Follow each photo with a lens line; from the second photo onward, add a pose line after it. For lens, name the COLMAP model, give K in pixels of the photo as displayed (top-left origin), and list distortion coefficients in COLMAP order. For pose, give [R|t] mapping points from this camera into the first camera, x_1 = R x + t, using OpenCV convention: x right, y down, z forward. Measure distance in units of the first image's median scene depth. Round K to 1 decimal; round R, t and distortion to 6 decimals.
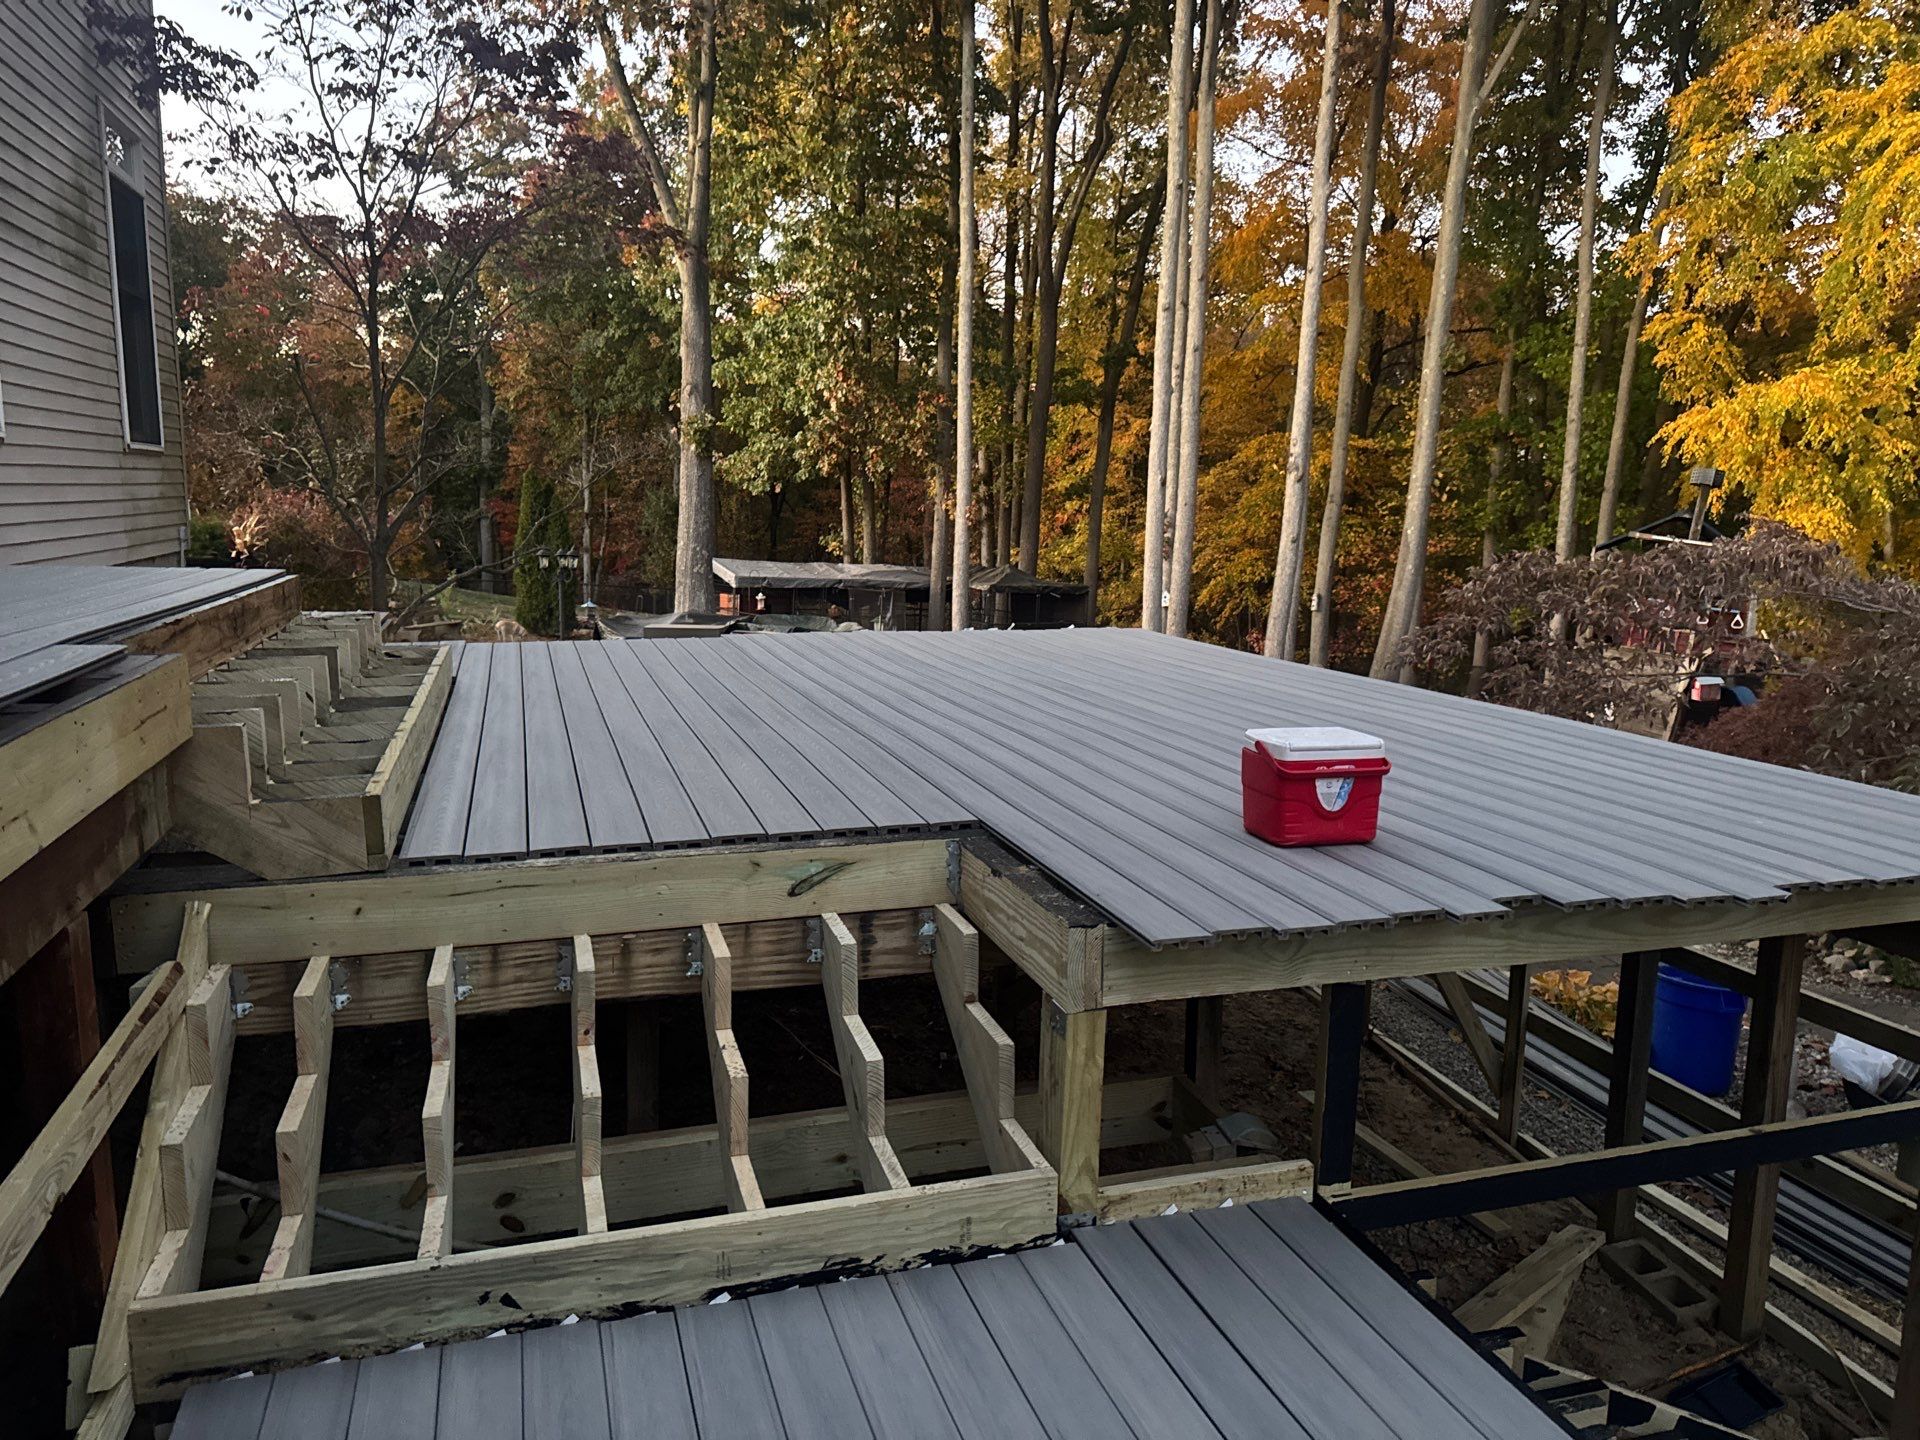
lens RADIAL K [[1346.5, 0, 960.0], [0, 1346.5, 720.0], [0, 0, 1]] dist [0.114201, -0.115837]
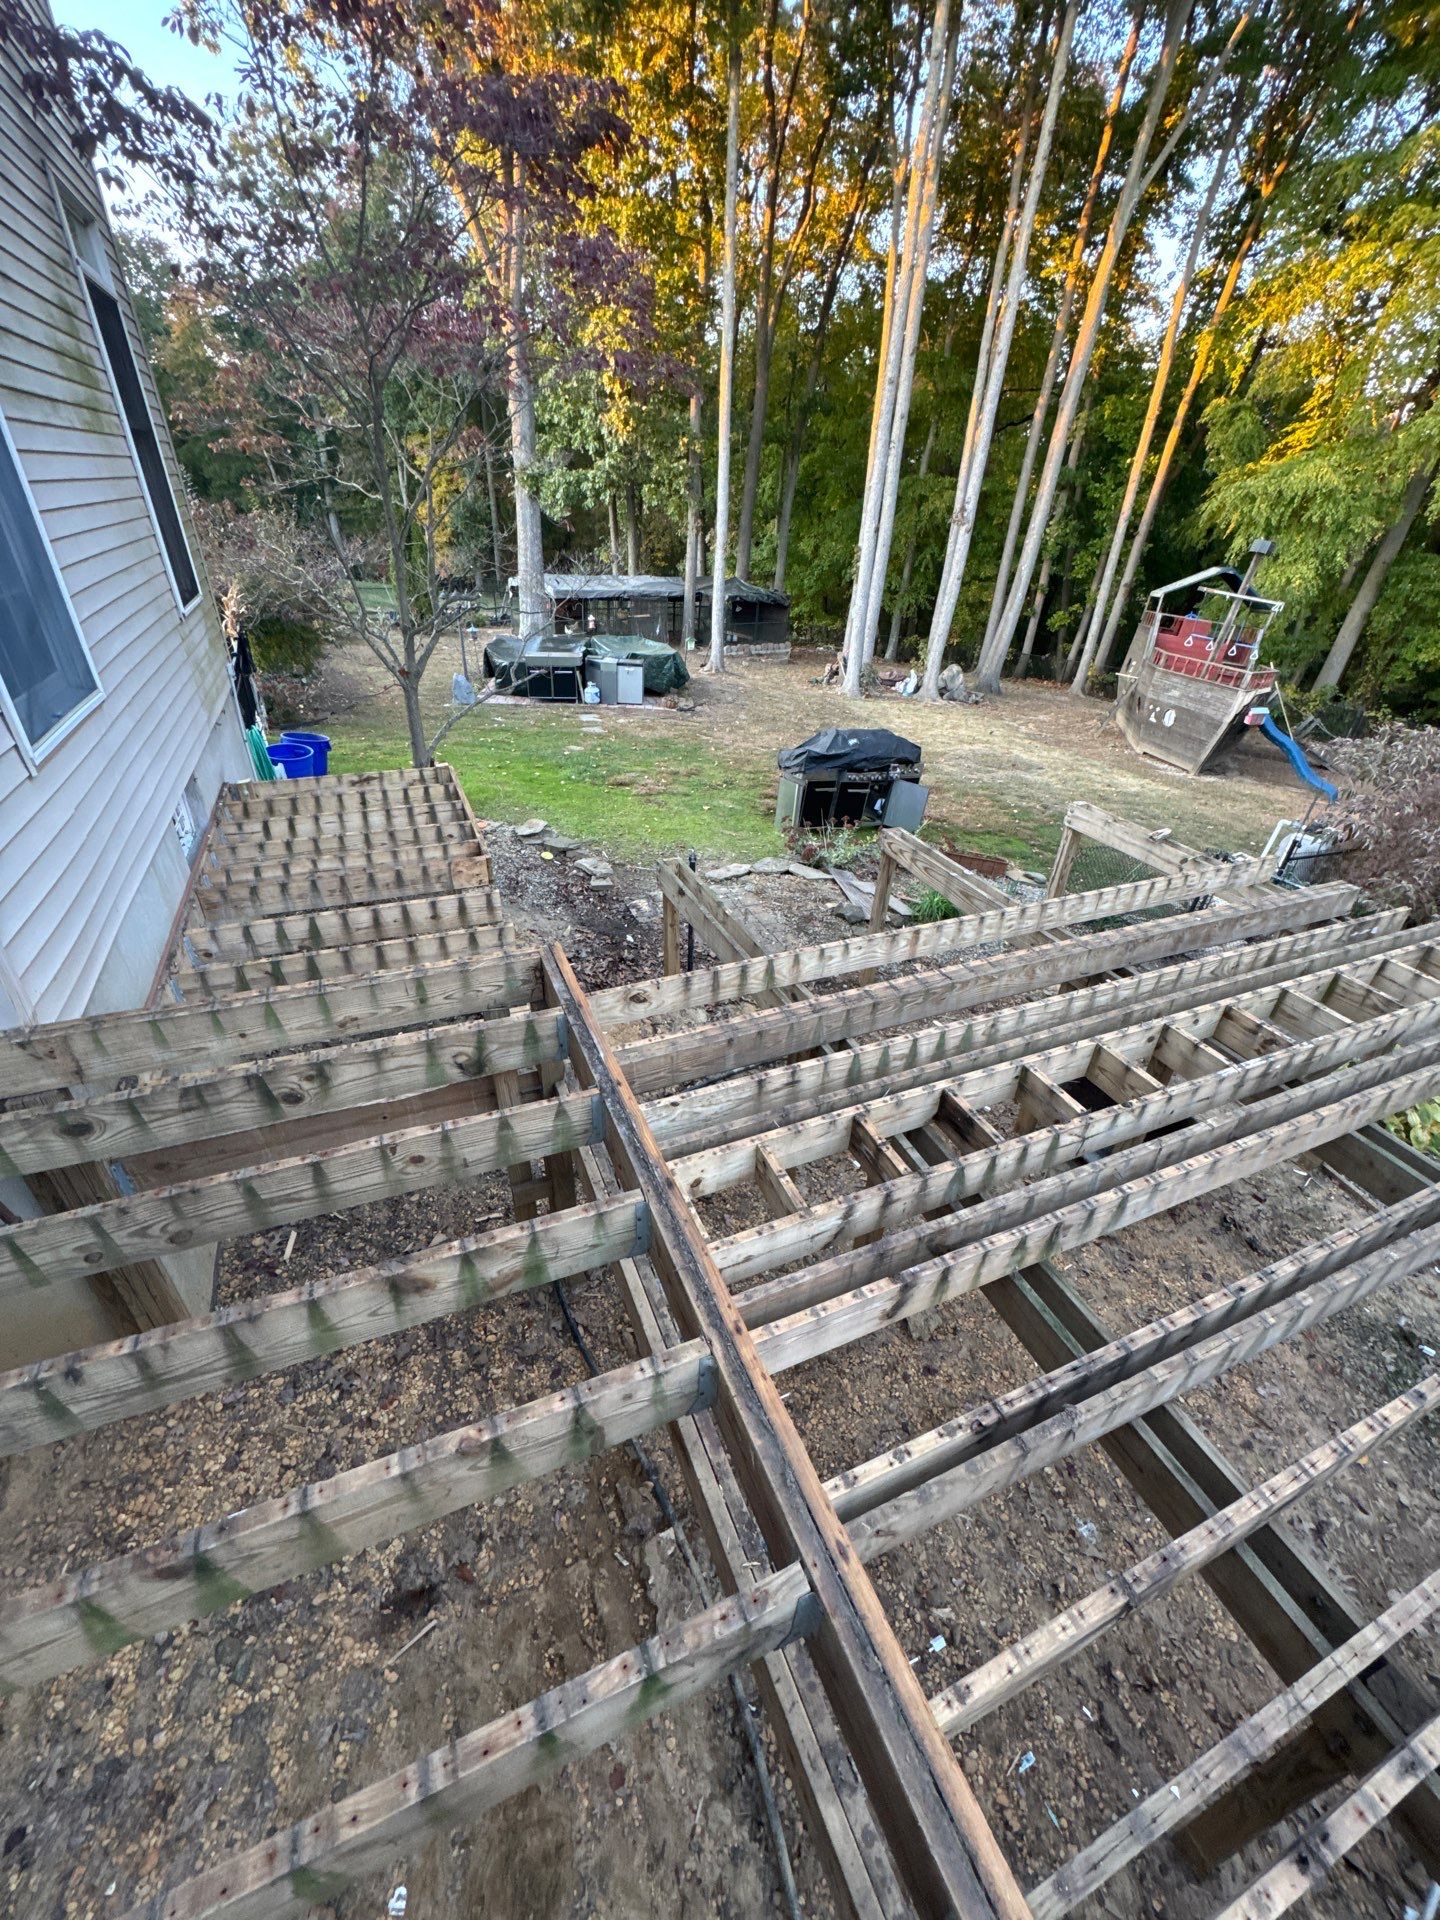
lens RADIAL K [[759.0, 0, 720.0], [0, 759.0, 960.0], [0, 0, 1]] dist [-0.002176, 0.000346]
pose [[0.995156, -0.034684, 0.091982, -0.072157], [-0.003169, 0.923885, 0.382657, -0.047649], [-0.098252, -0.381095, 0.919300, 0.094467]]
